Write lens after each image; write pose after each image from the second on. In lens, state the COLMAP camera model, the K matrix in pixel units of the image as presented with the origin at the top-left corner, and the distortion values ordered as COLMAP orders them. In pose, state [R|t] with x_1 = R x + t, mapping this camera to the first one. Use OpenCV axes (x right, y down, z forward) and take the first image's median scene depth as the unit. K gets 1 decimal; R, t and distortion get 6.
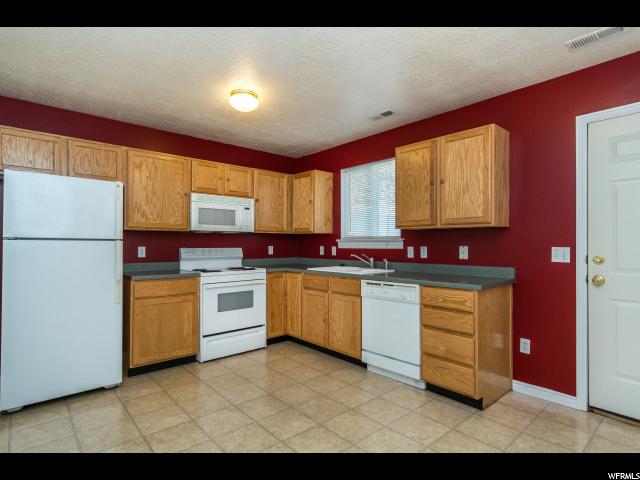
lens RADIAL K [[344.2, 0, 316.0], [0, 344.2, 241.4], [0, 0, 1]] dist [0.024606, 0.001315]
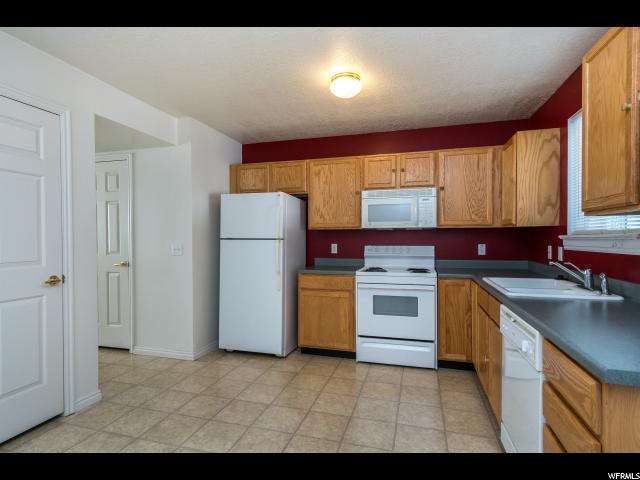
lens RADIAL K [[344.2, 0, 319.2], [0, 344.2, 239.9], [0, 0, 1]] dist [0.024606, 0.001315]
pose [[0.539765, -0.000698, -0.841815, 0.410884], [0.006248, 0.999975, 0.003177, -0.002124], [0.841792, -0.006974, 0.539756, 0.352497]]
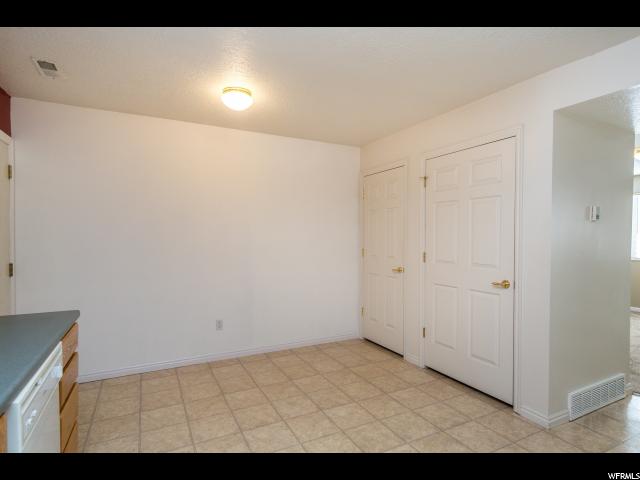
lens RADIAL K [[344.2, 0, 321.6], [0, 344.2, 241.0], [0, 0, 1]] dist [0.024606, 0.001315]
pose [[-0.971017, -0.014075, 0.238596, -0.388558], [-0.010788, 0.999828, 0.015078, -0.028066], [-0.238767, 0.012067, -0.971002, 1.323363]]
